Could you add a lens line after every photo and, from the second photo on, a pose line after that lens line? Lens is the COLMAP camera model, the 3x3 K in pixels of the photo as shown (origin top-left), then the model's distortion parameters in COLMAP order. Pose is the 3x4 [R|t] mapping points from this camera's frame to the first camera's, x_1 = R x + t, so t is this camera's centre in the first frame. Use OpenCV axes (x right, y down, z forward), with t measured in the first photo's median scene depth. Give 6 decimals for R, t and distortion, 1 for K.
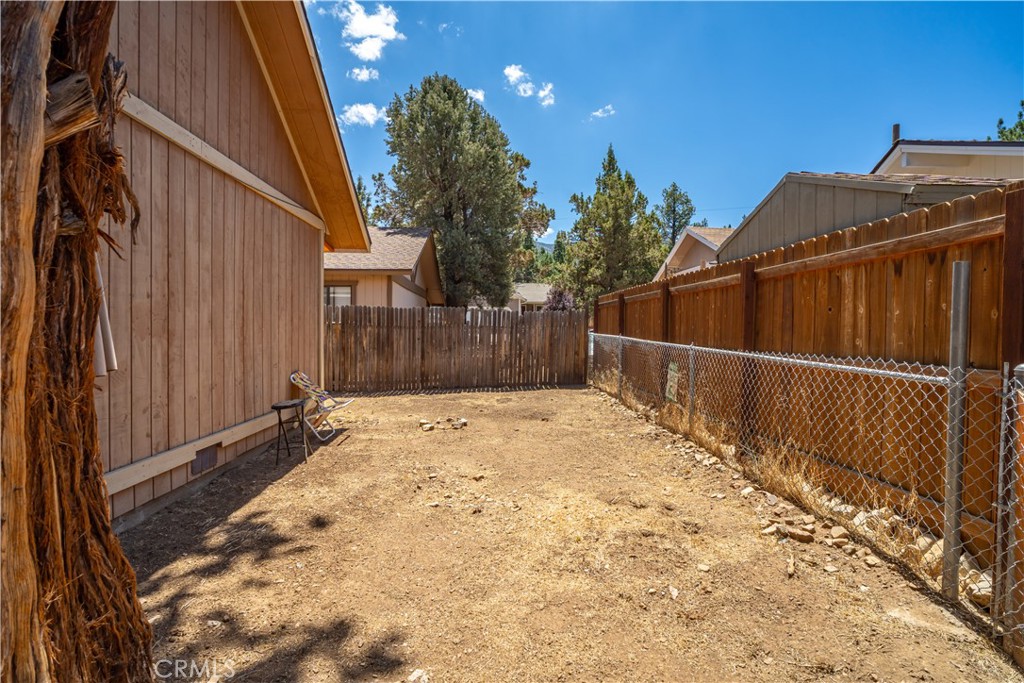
lens RADIAL K [[523.4, 0, 512.2], [0, 523.4, 337.2], [0, 0, 1]] dist [-0.007792, 0.002802]
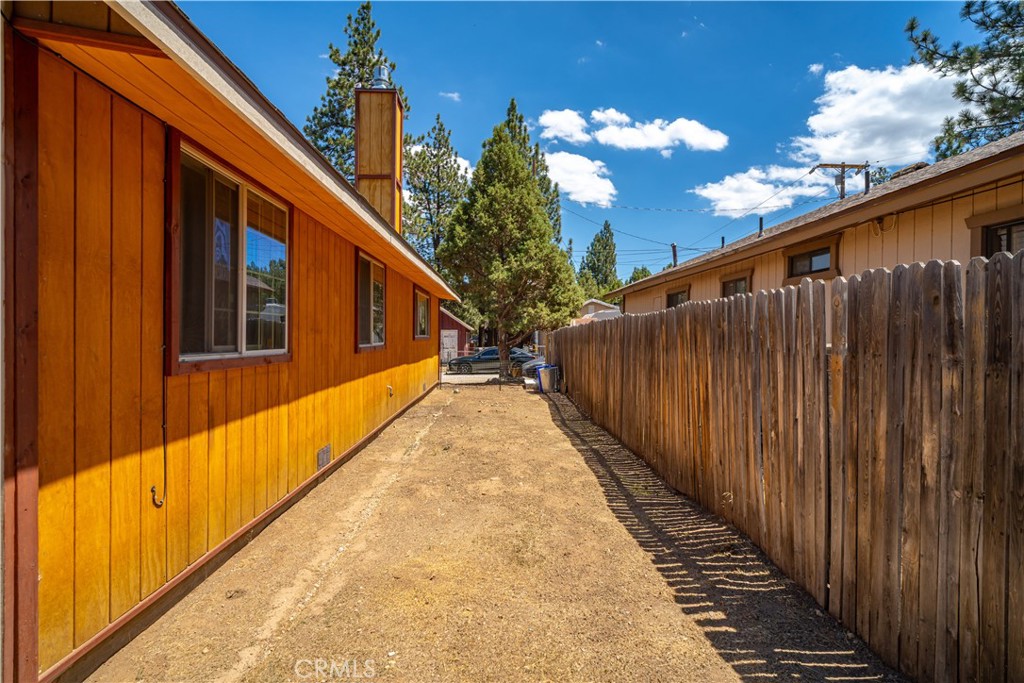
lens RADIAL K [[523.4, 0, 511.4], [0, 523.4, 340.4], [0, 0, 1]] dist [-0.007792, 0.002802]
pose [[-0.015027, -0.000540, -0.999887, -0.191989], [-0.017458, 0.999848, -0.000277, -0.064363], [0.999735, 0.017452, -0.015034, 1.986612]]
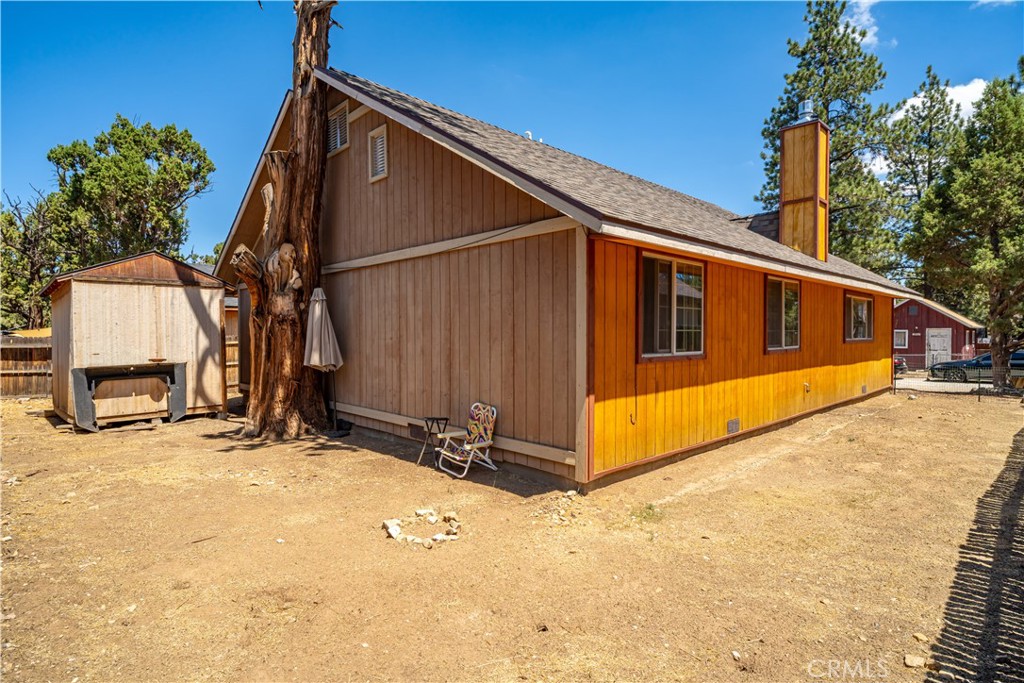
lens RADIAL K [[523.4, 0, 510.1], [0, 523.4, 337.7], [0, 0, 1]] dist [-0.007792, 0.002802]
pose [[-0.753661, -0.002946, -0.657256, 0.285874], [-0.014321, 0.999826, 0.011940, -0.091491], [0.657107, 0.018411, -0.753573, 2.339326]]
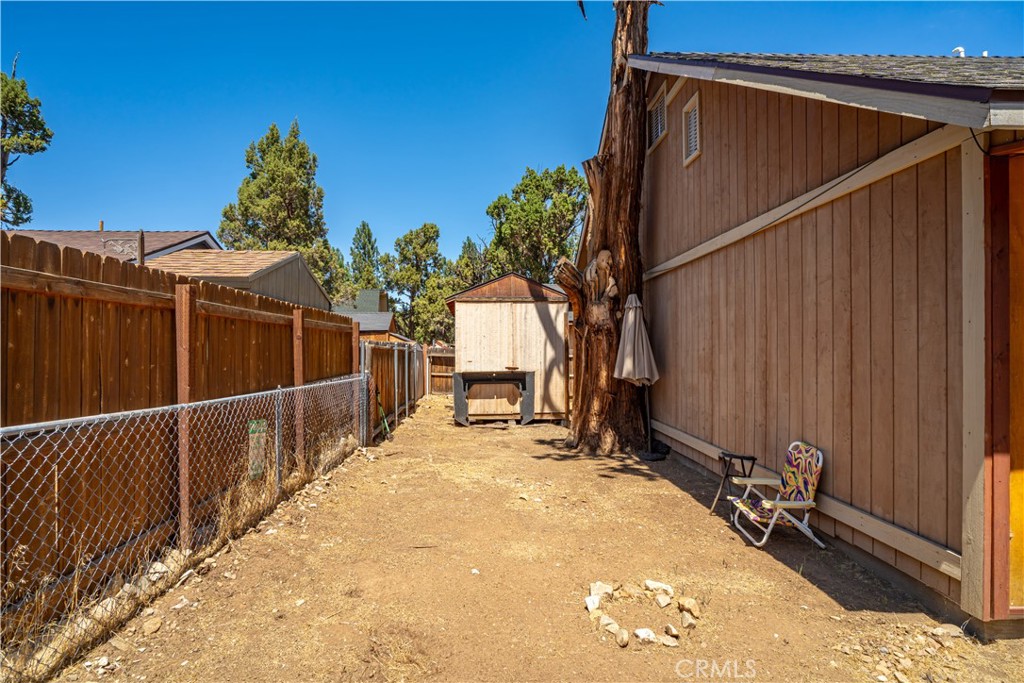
lens RADIAL K [[523.4, 0, 501.9], [0, 523.4, 344.2], [0, 0, 1]] dist [-0.007792, 0.002802]
pose [[-0.999512, -0.013953, 0.027934, -0.045965], [-0.013827, 0.999893, 0.004705, -0.075448], [-0.027996, 0.004316, -0.999599, 2.205901]]
